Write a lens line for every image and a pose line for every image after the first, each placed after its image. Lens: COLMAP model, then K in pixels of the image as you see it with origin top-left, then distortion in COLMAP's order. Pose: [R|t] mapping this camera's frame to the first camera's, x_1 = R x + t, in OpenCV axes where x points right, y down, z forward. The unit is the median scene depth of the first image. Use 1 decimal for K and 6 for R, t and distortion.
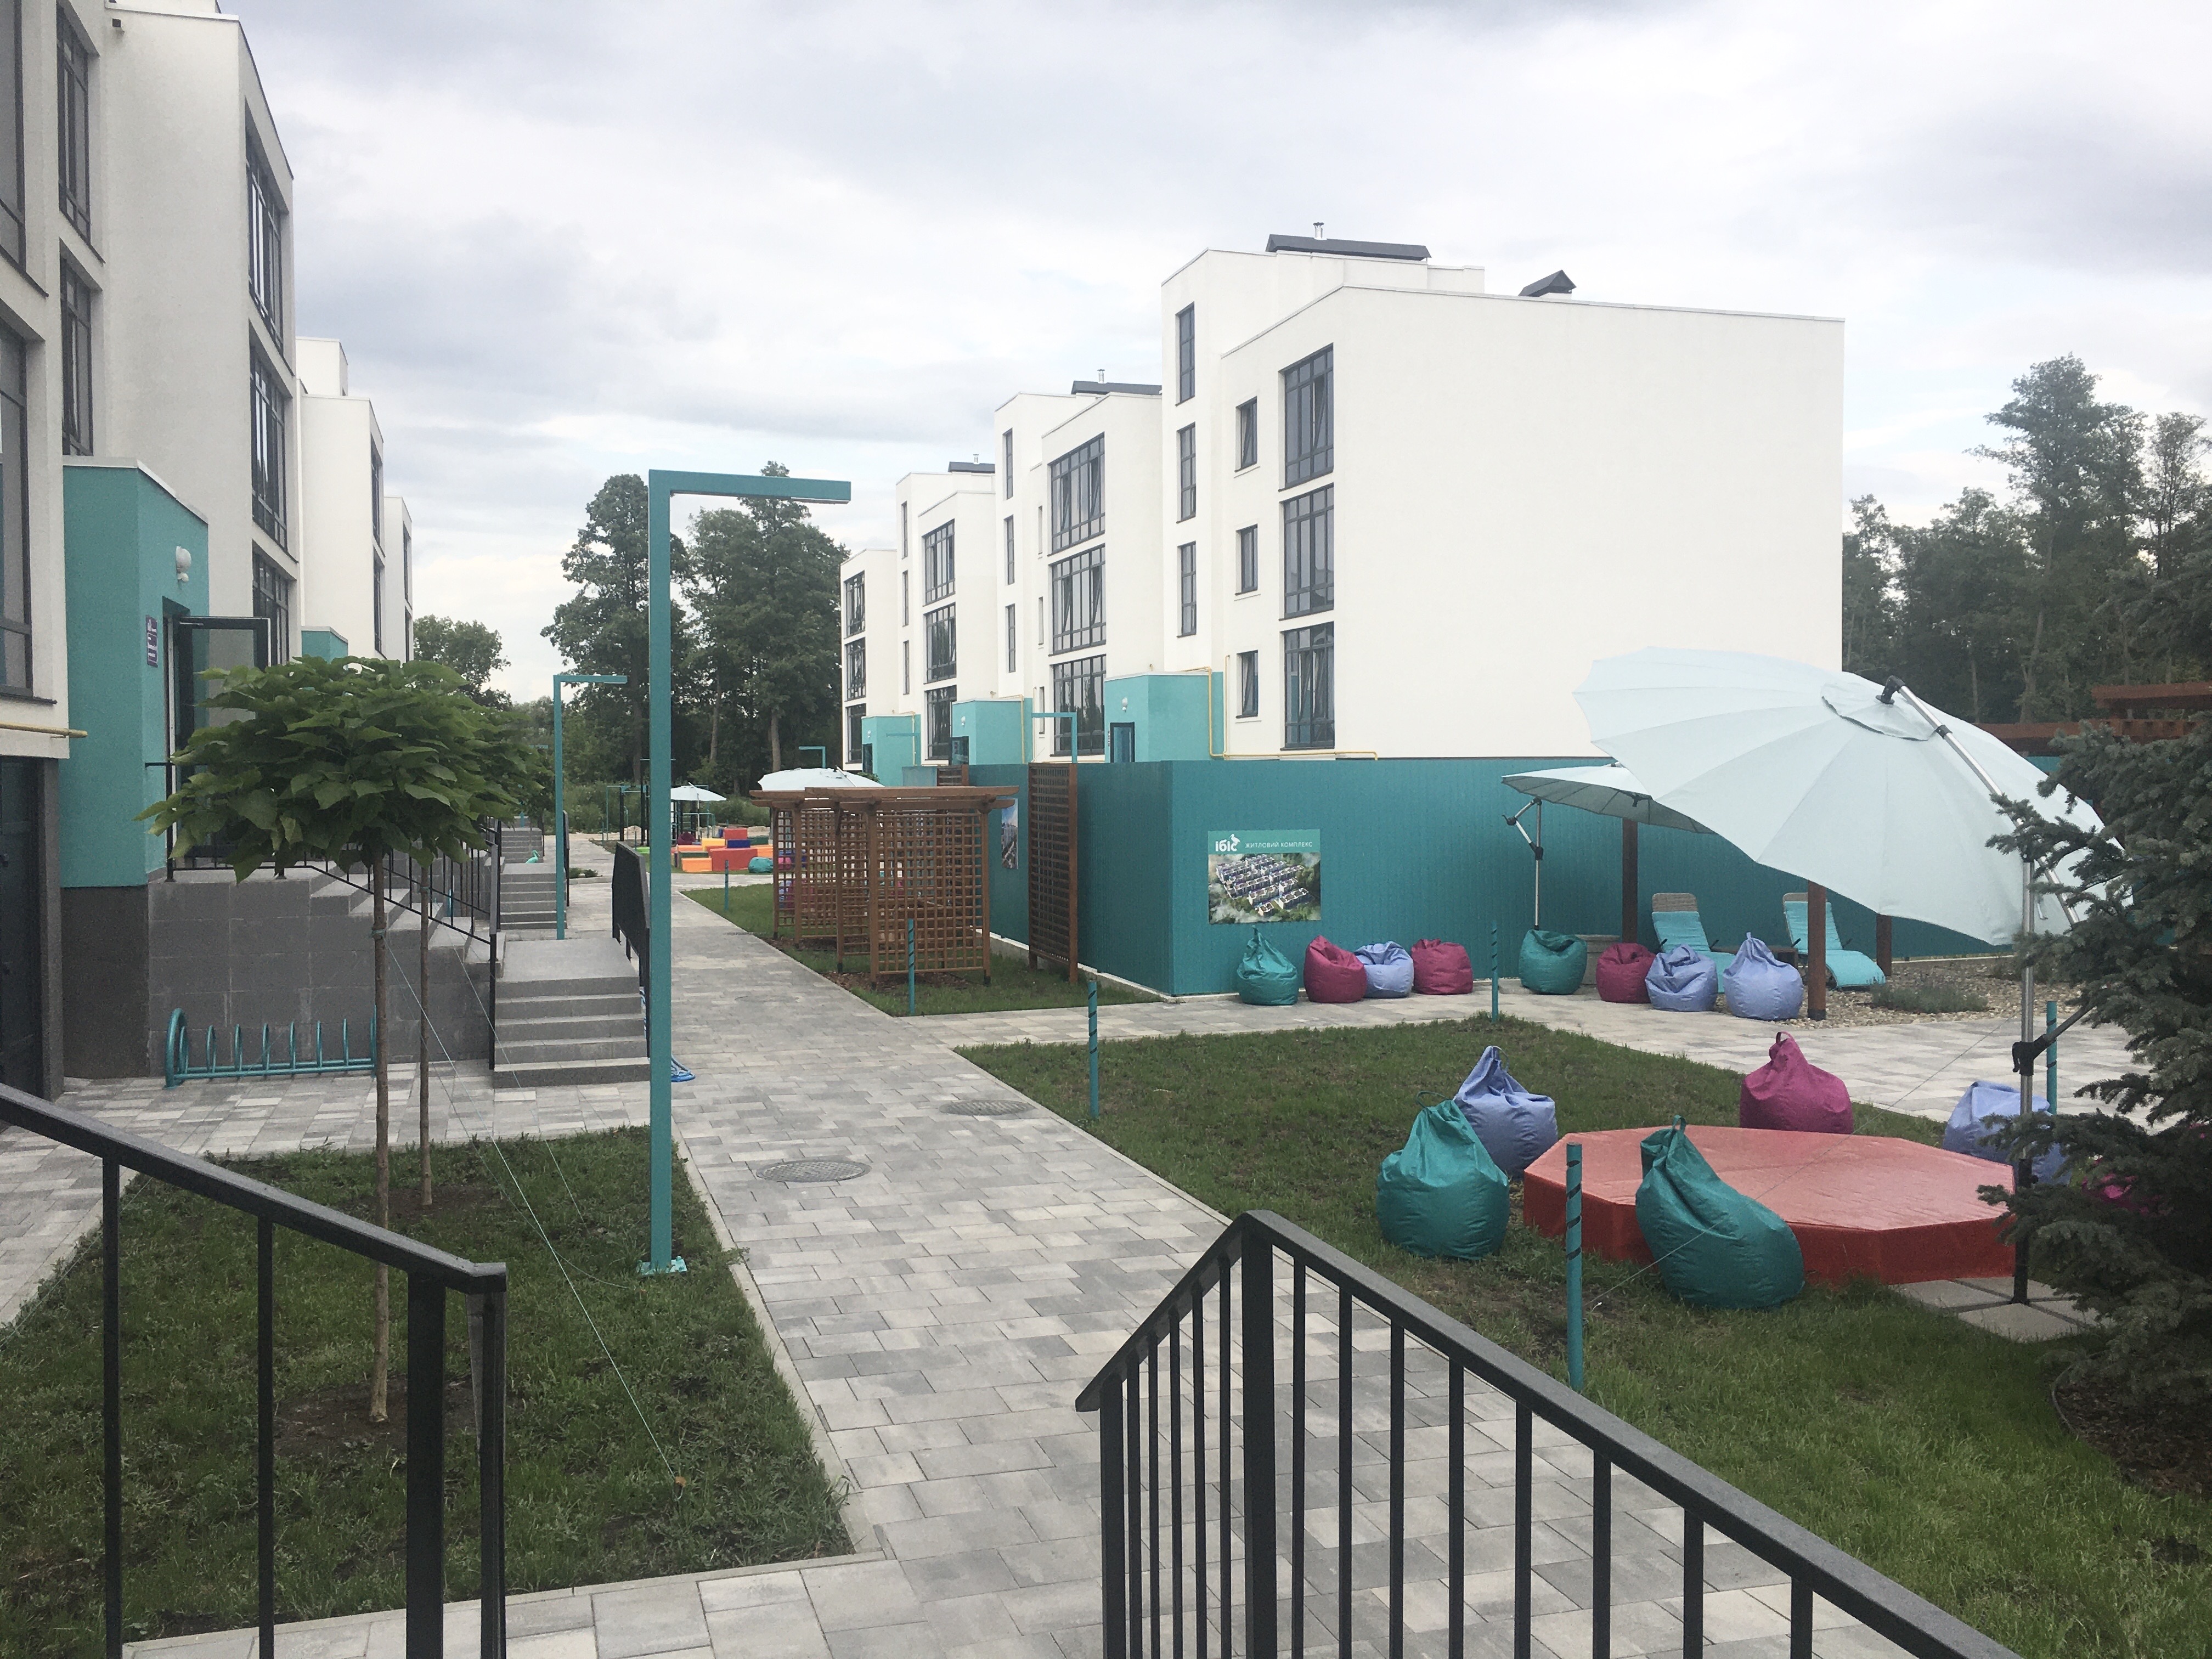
lens RADIAL K [[1855.0, 0, 1106.0], [0, 1855.0, 829.5], [0, 0, 1]] dist [0.016137, 0.002525]
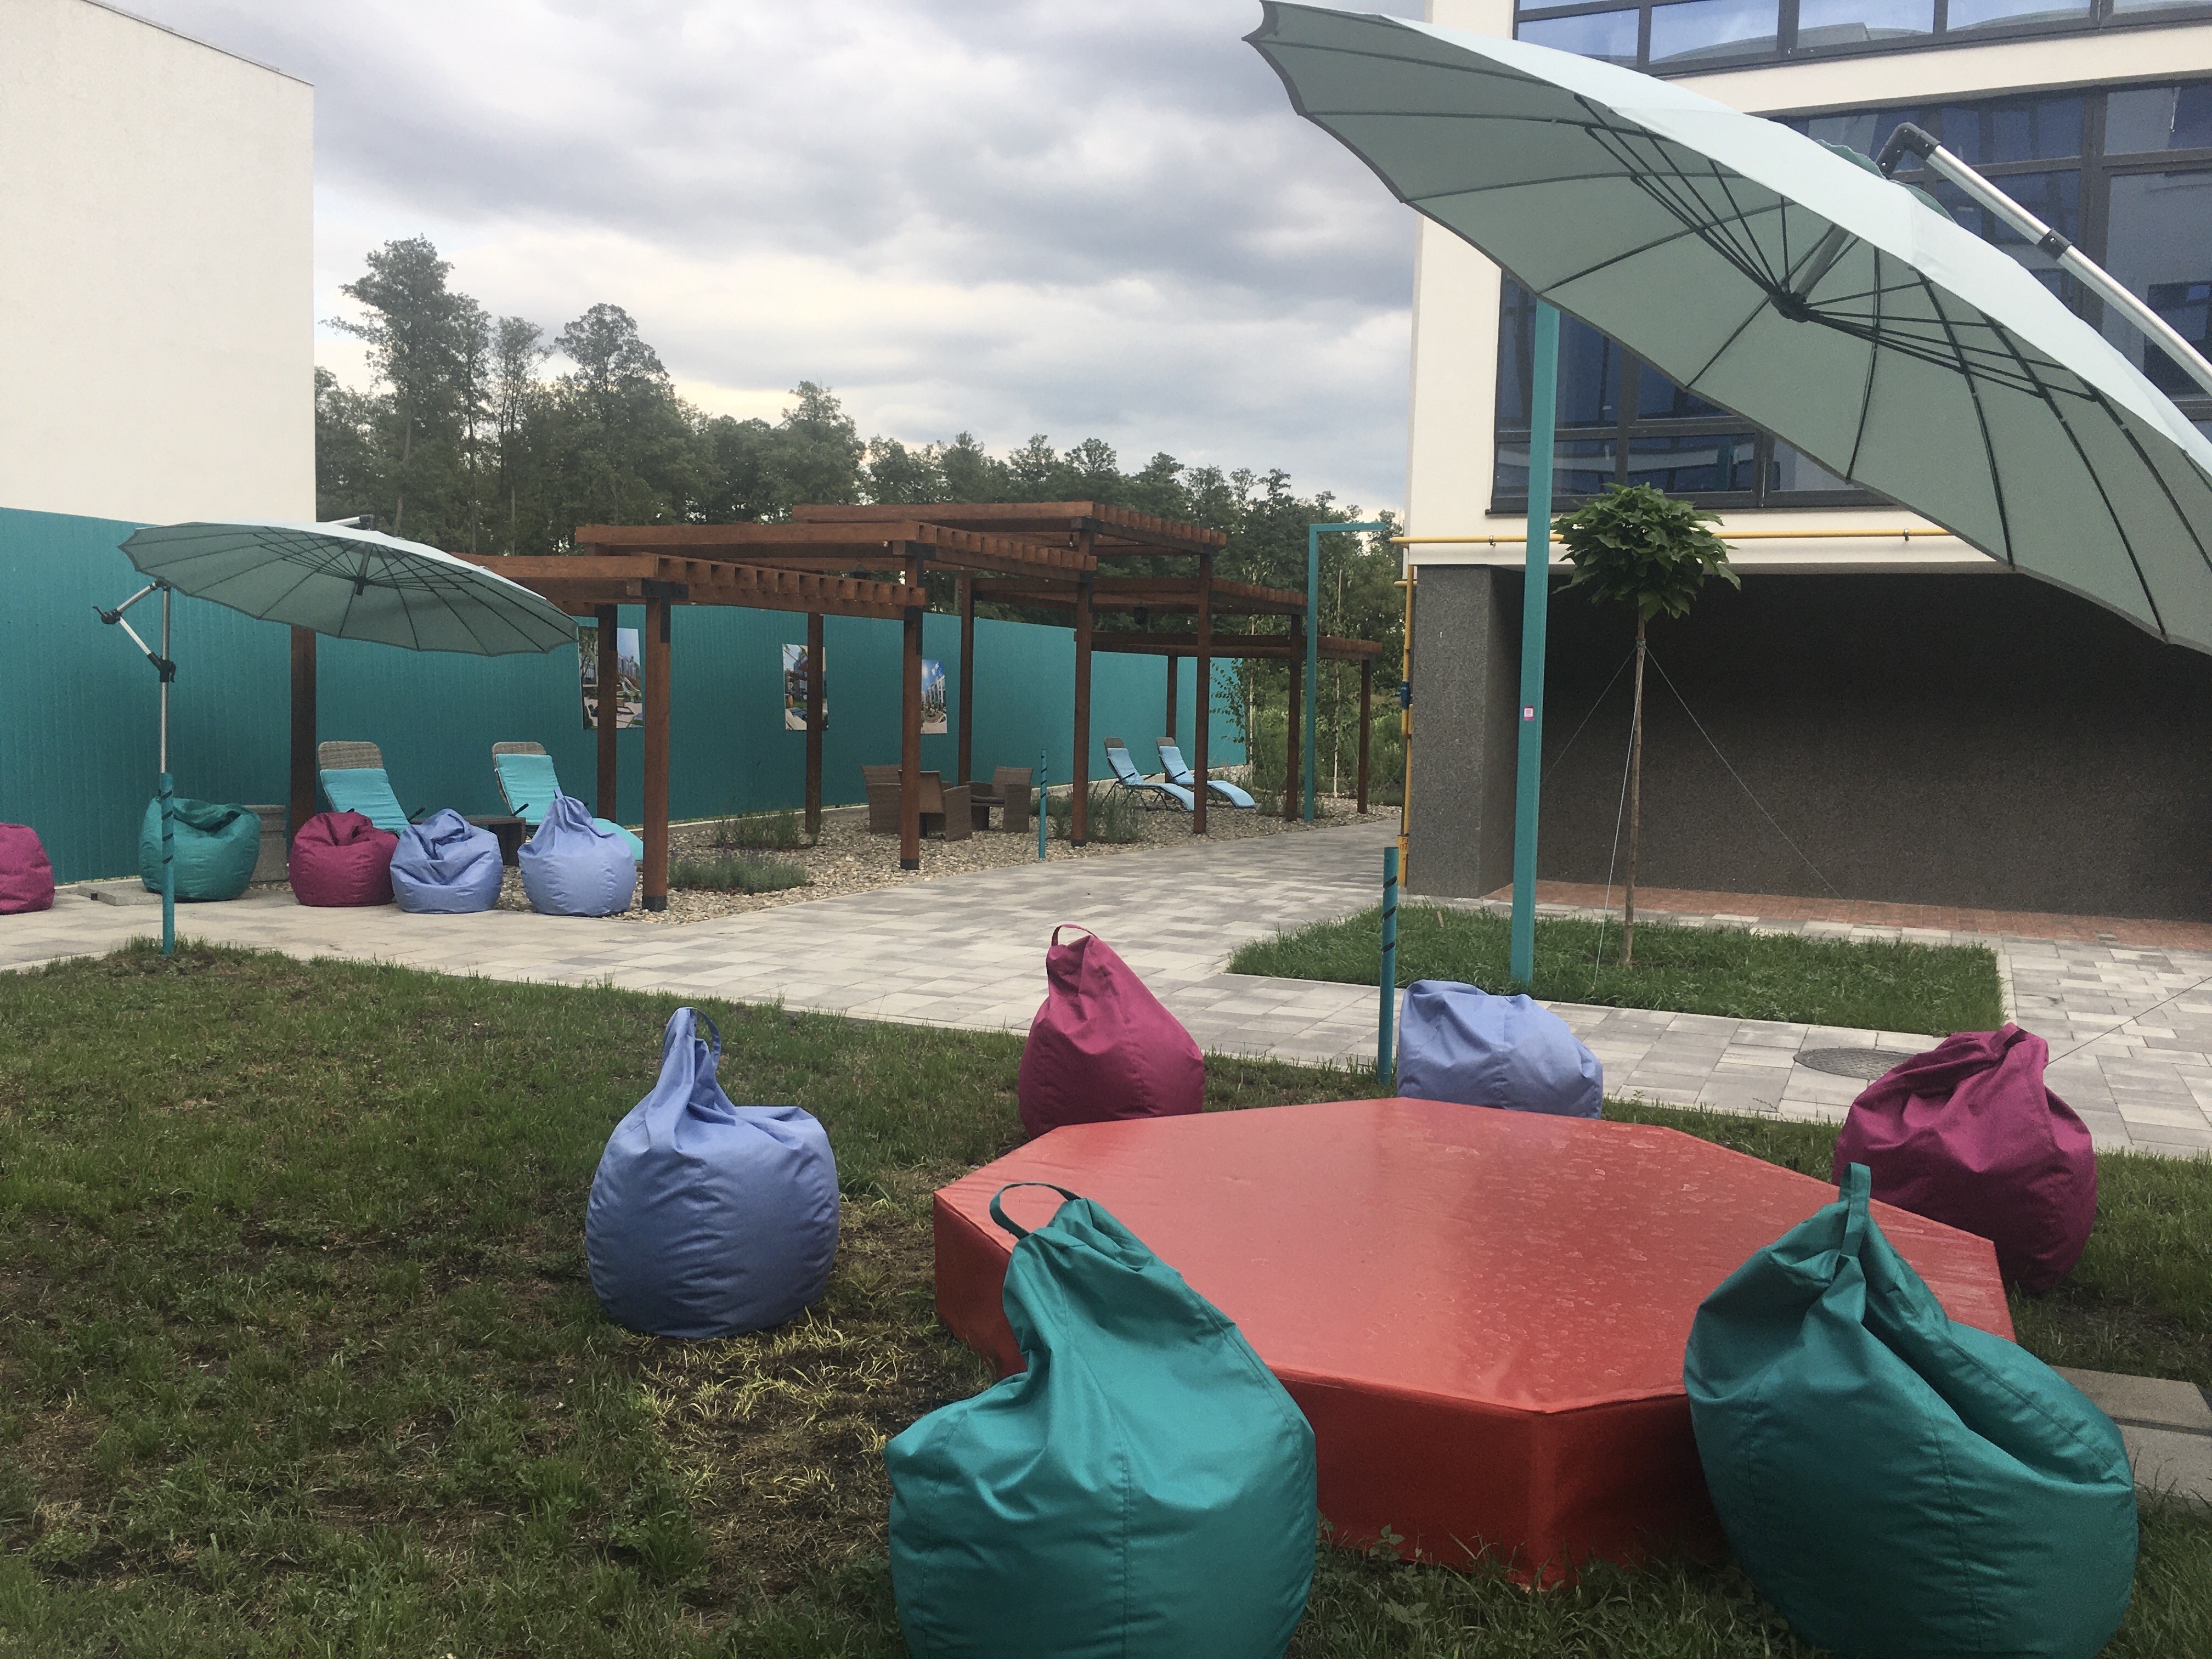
lens RADIAL K [[1855.0, 0, 1106.0], [0, 1855.0, 829.5], [0, 0, 1]] dist [0.016137, 0.002525]
pose [[0.655330, -0.031524, 0.754684, -0.025300], [-0.011144, 0.998616, 0.051390, 0.028457], [-0.755260, -0.042088, 0.654072, 0.351927]]
